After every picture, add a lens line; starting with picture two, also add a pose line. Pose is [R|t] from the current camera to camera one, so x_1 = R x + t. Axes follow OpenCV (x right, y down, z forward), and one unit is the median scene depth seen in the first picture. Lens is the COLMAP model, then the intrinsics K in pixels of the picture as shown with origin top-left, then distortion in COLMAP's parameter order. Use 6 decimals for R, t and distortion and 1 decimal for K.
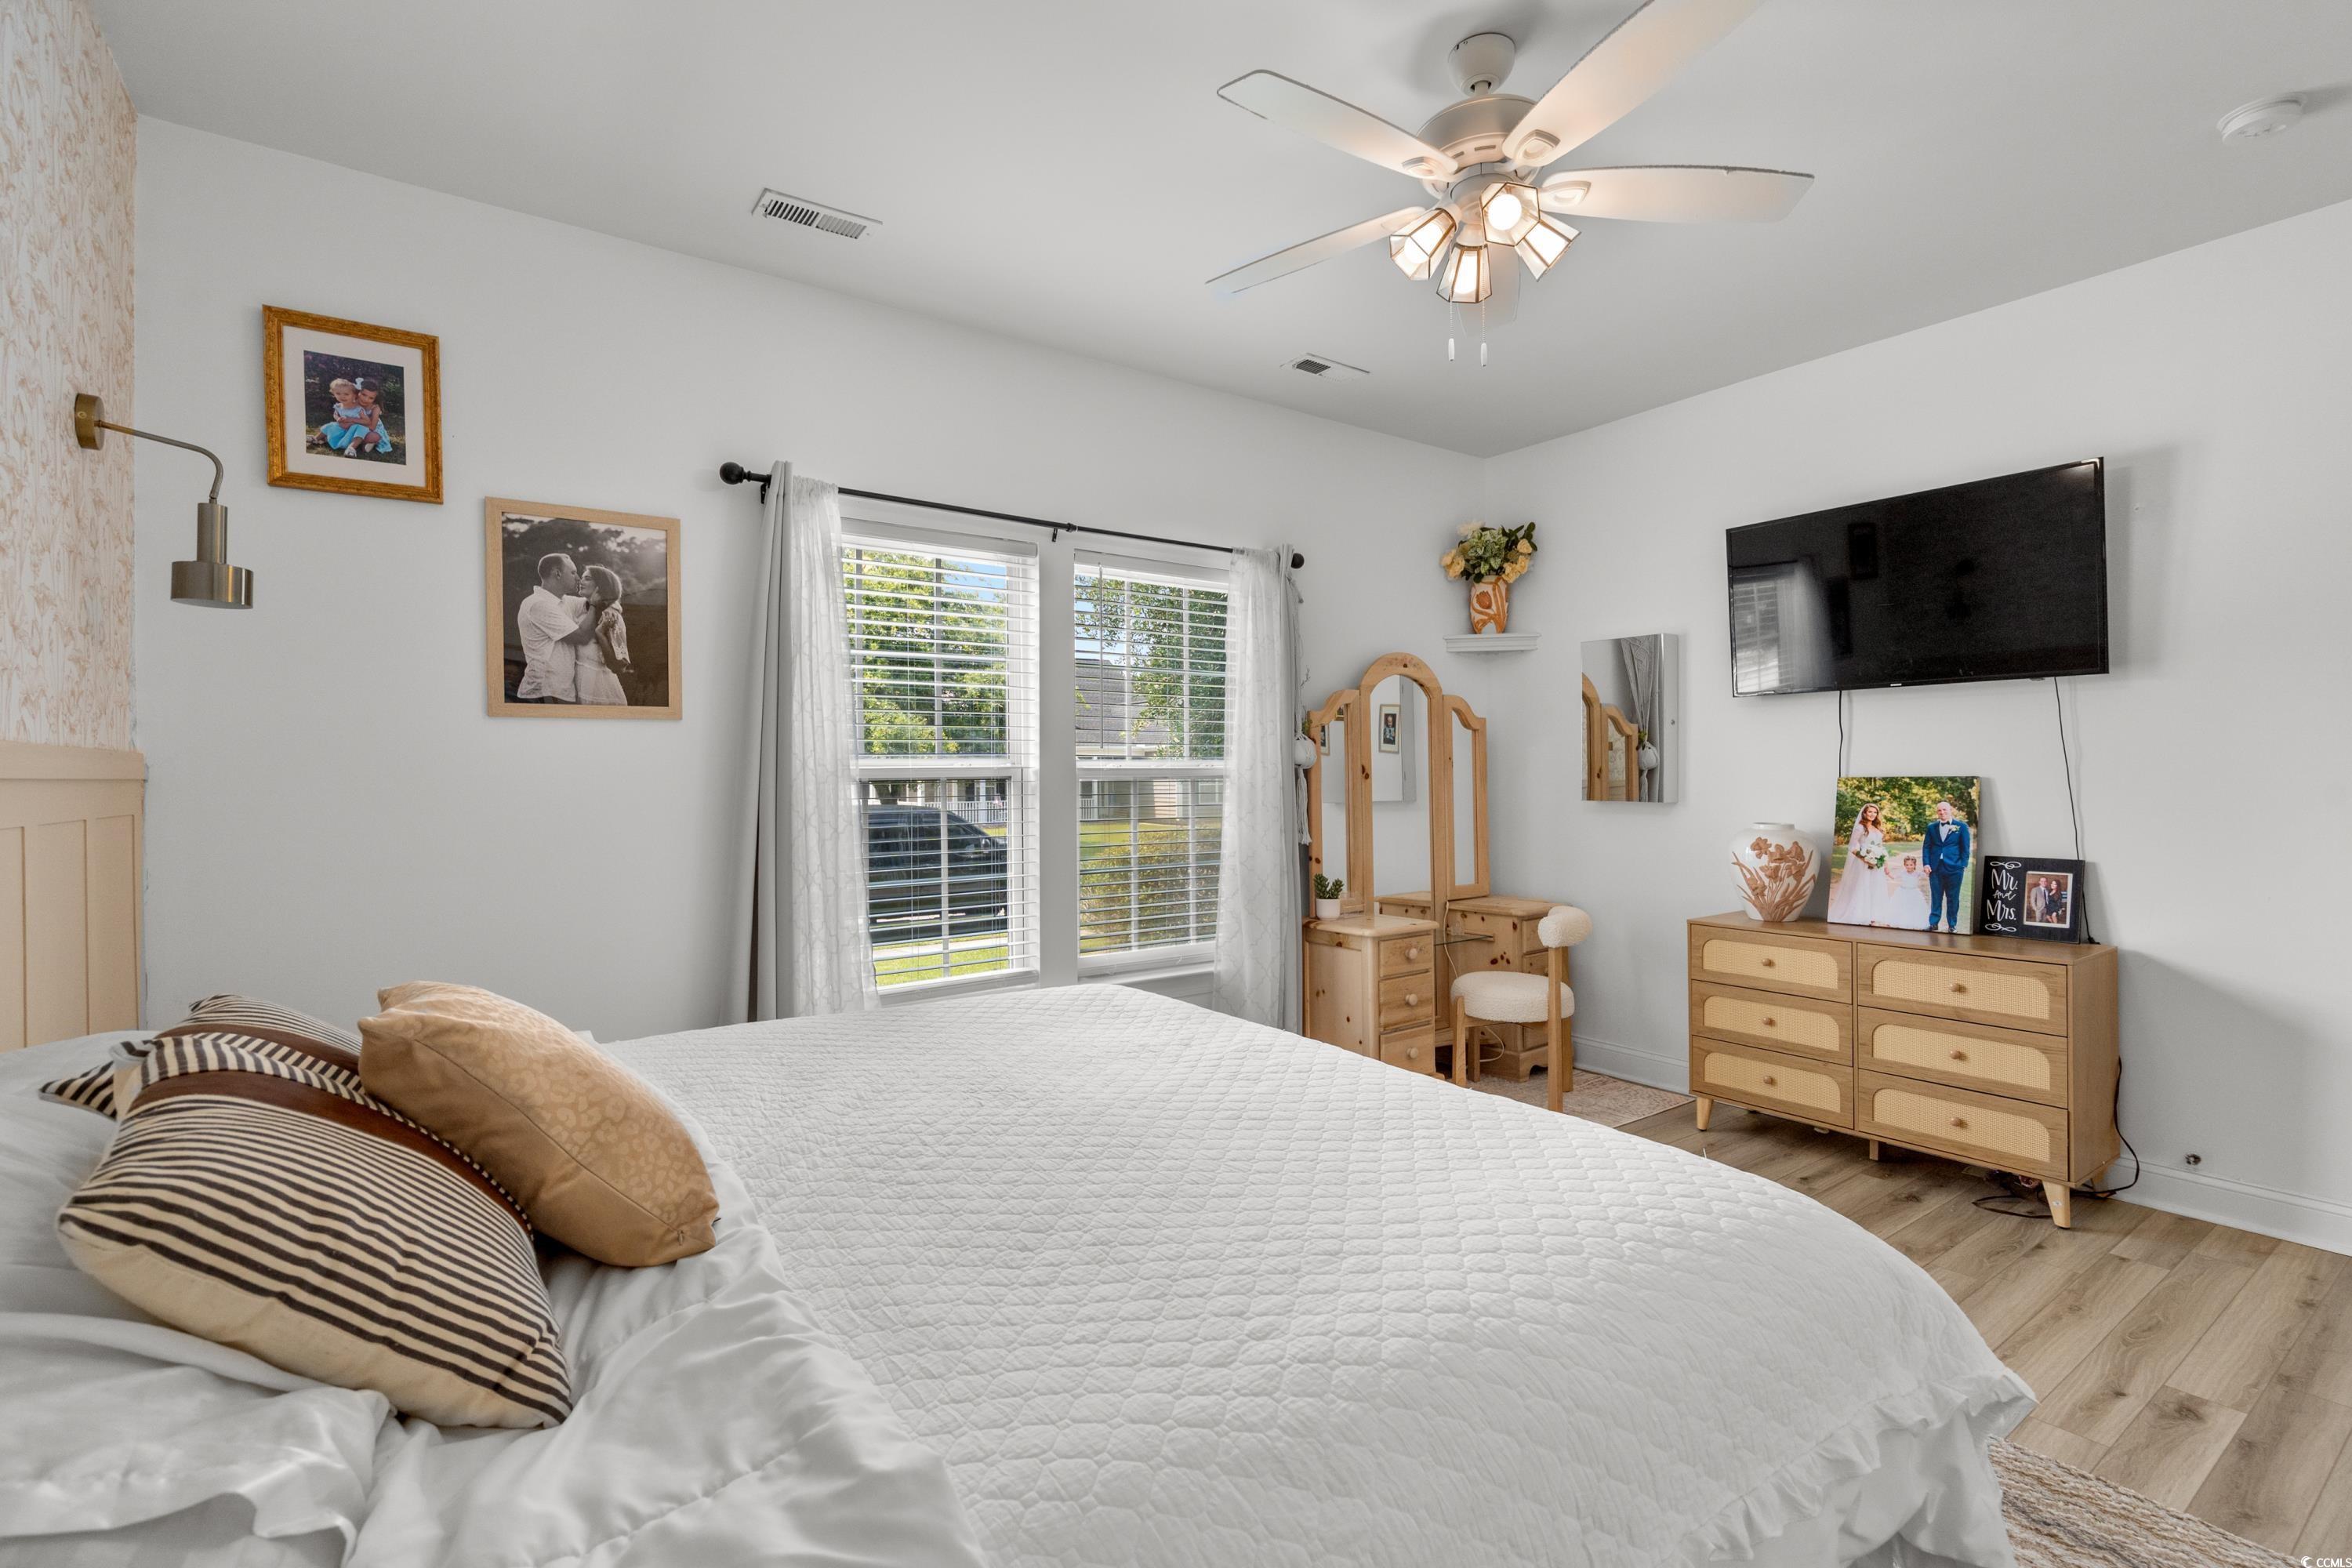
lens RADIAL K [[1077.7, 0, 1177.4], [0, 1077.7, 784.4], [0, 0, 1]] dist [-0.005383, 0.003134]
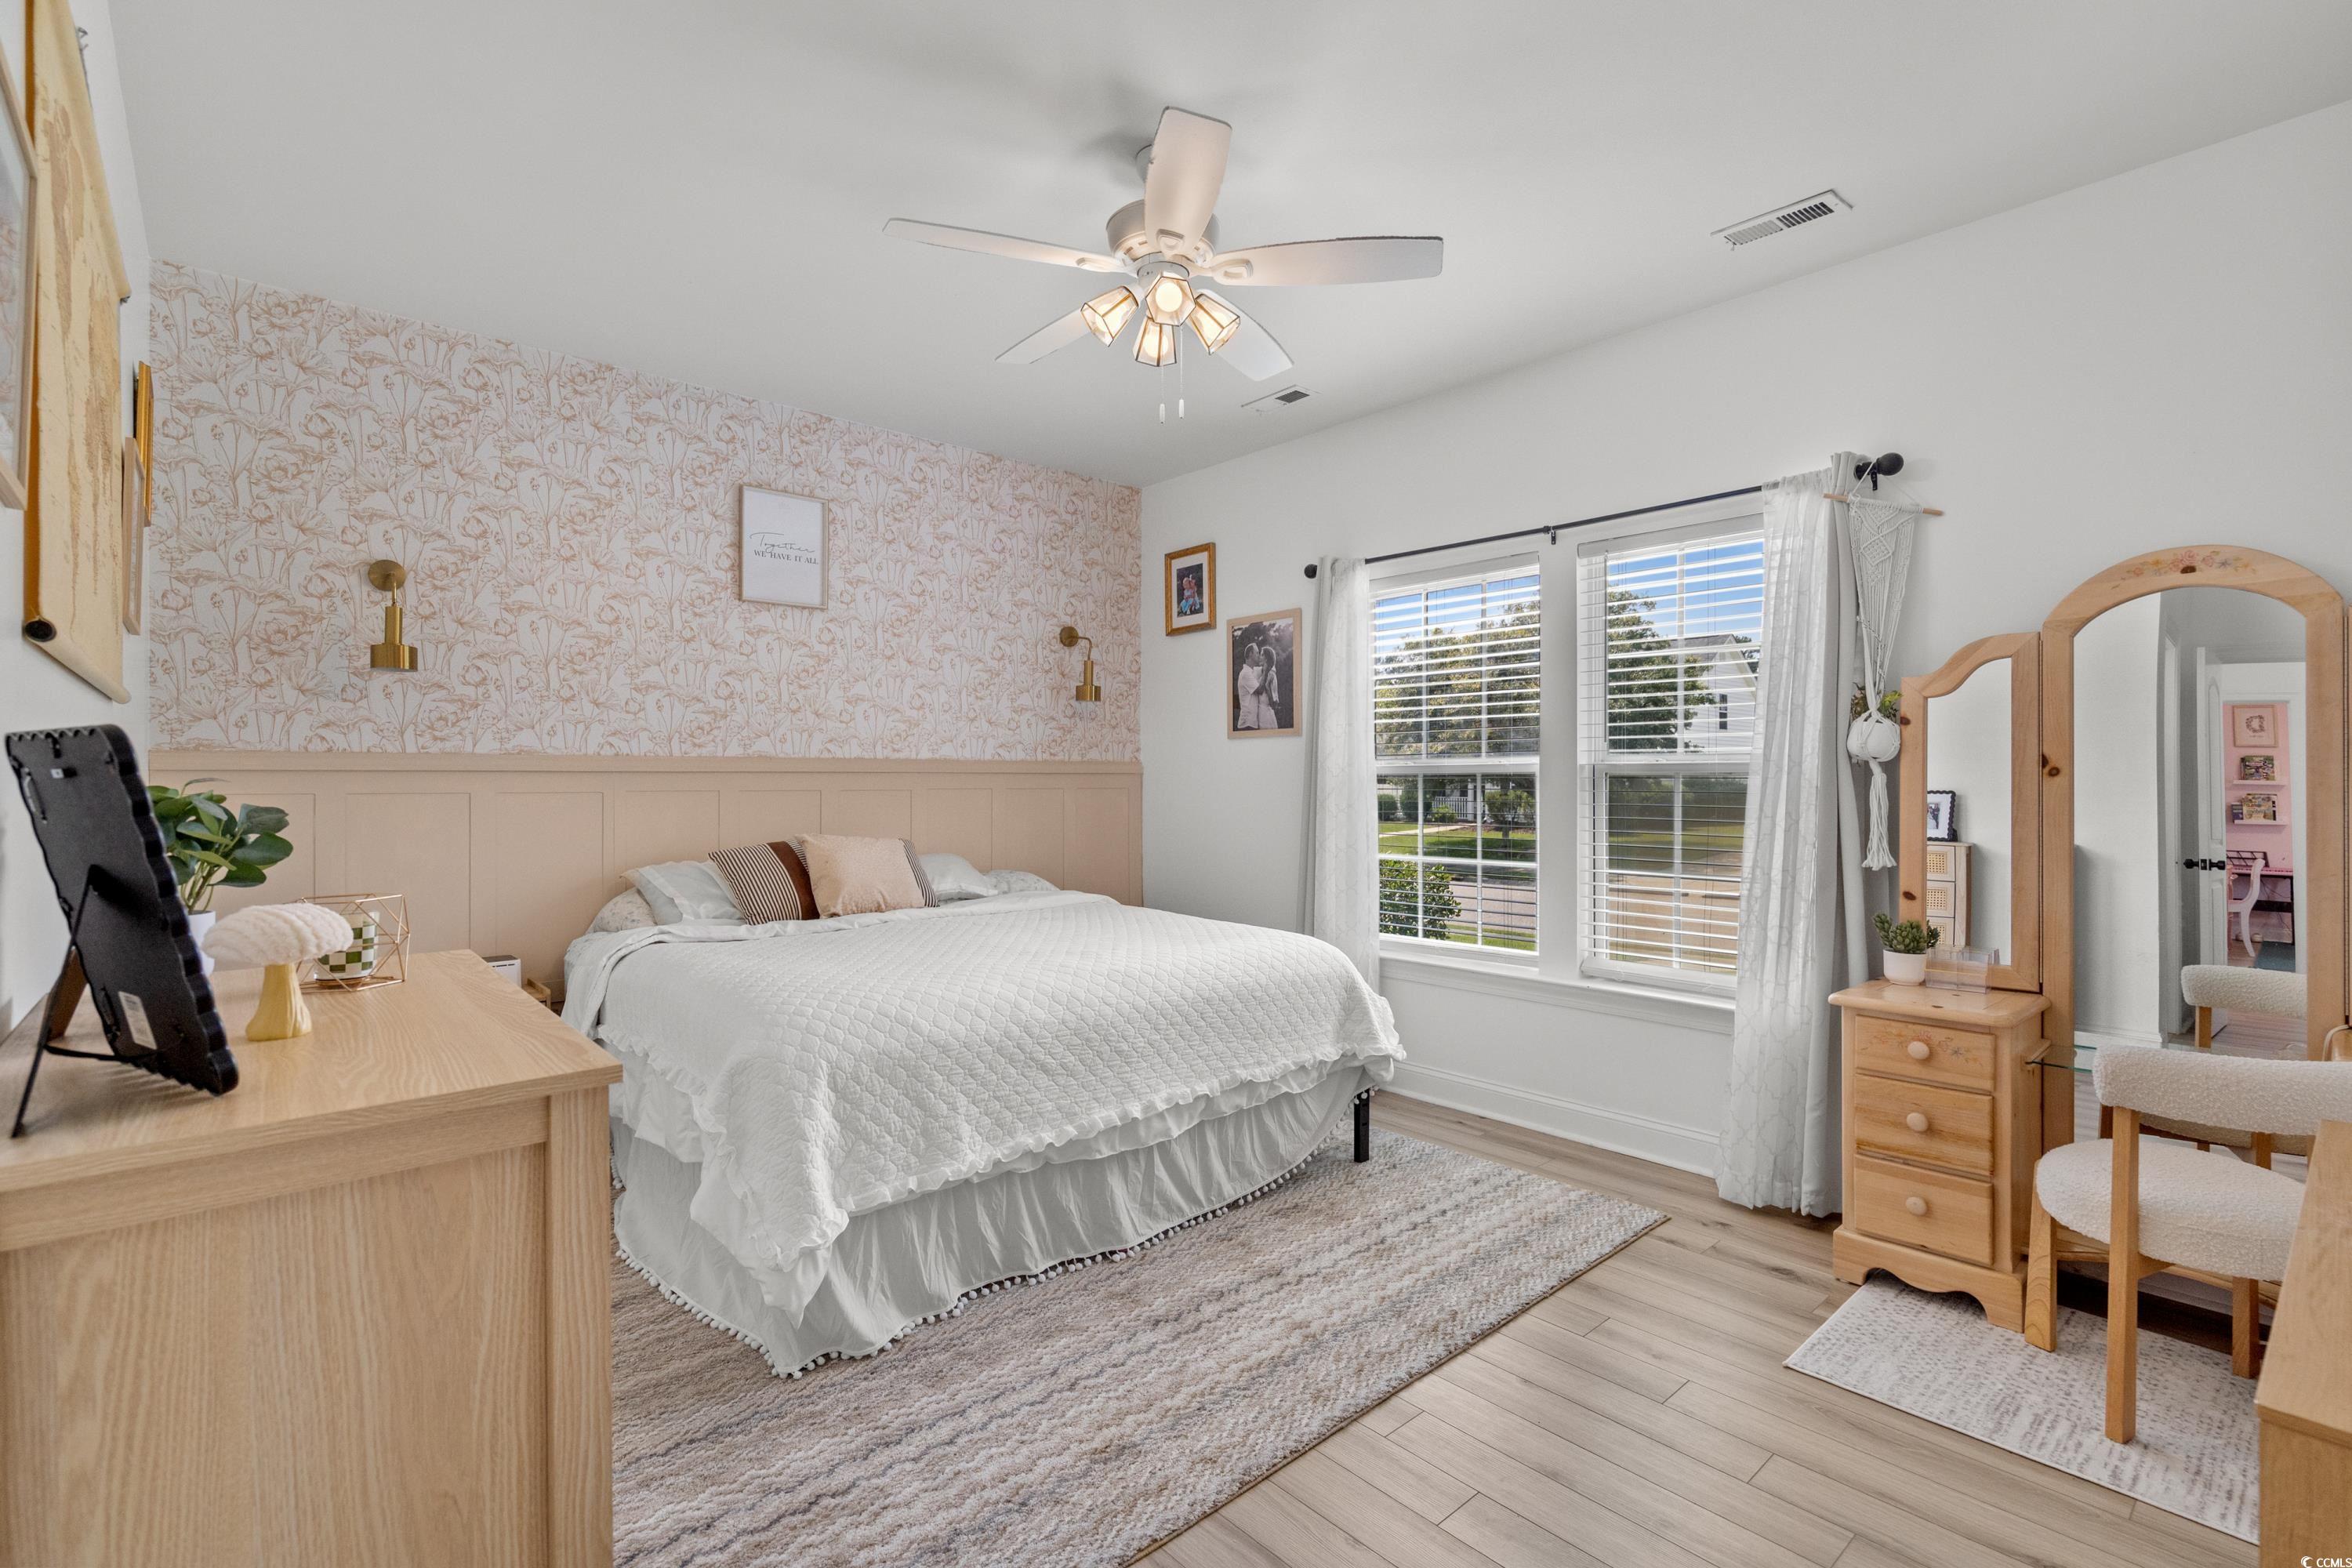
lens RADIAL K [[1077.7, 0, 1175.6], [0, 1077.7, 777.0], [0, 0, 1]] dist [-0.005383, 0.003134]
pose [[0.097137, 0.004400, -0.995261, 1.149880], [-0.010066, 0.999943, 0.003438, -0.003655], [0.995220, 0.009684, 0.097176, 0.712800]]
